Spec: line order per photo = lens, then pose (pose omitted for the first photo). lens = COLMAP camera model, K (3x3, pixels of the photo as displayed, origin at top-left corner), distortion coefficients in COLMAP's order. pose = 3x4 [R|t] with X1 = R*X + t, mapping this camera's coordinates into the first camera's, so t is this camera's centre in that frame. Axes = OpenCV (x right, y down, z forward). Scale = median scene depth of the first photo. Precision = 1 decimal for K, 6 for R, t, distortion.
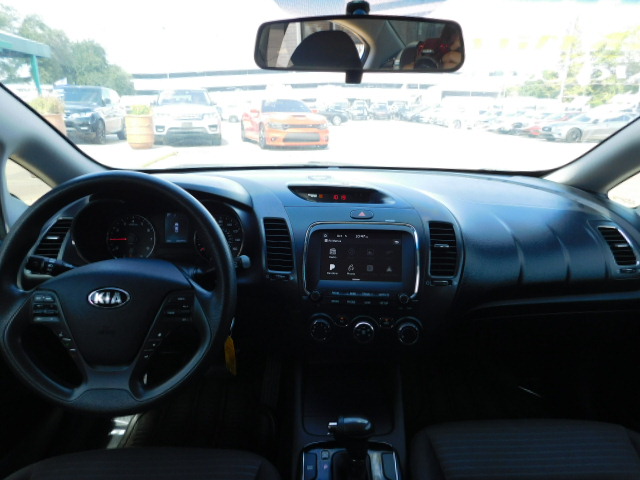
lens RADIAL K [[429.4, 0, 309.4], [0, 429.4, 243.8], [0, 0, 1]] dist [-0.048662, 0.048842]
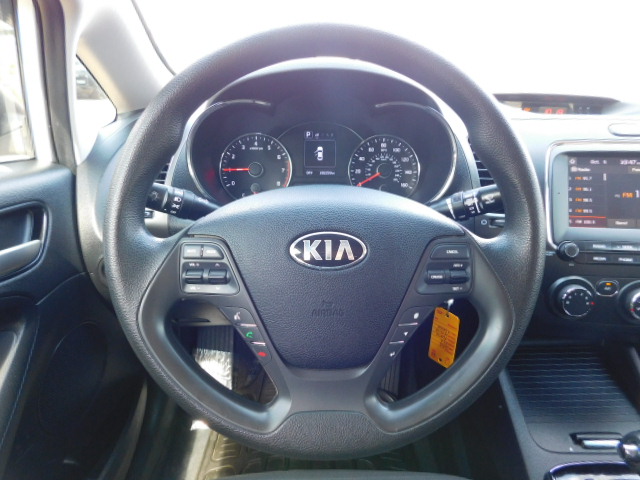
lens RADIAL K [[429.4, 0, 321.0], [0, 429.4, 237.5], [0, 0, 1]] dist [-0.048662, 0.048842]
pose [[0.999703, 0.004145, 0.023997, -0.325525], [-0.005928, 0.997186, 0.074731, 0.045790], [-0.023620, -0.074852, 0.996915, 0.298213]]
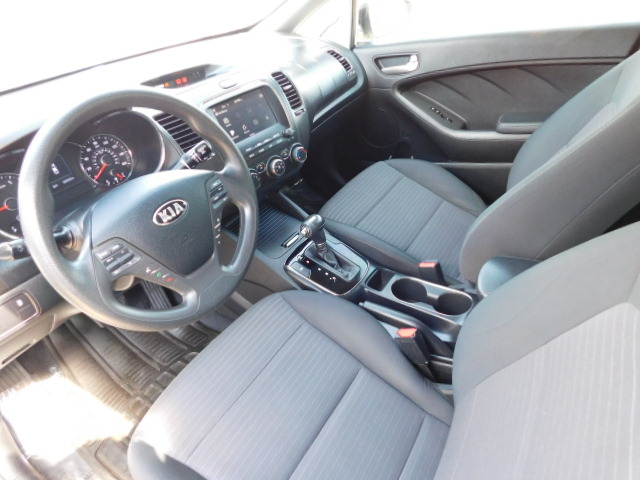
lens RADIAL K [[429.4, 0, 315.3], [0, 429.4, 235.5], [0, 0, 1]] dist [-0.048662, 0.048842]
pose [[0.554539, -0.514971, 0.653675, -0.648334], [0.349726, 0.857003, 0.378468, -0.061916], [-0.755101, 0.018732, 0.655341, 0.039084]]
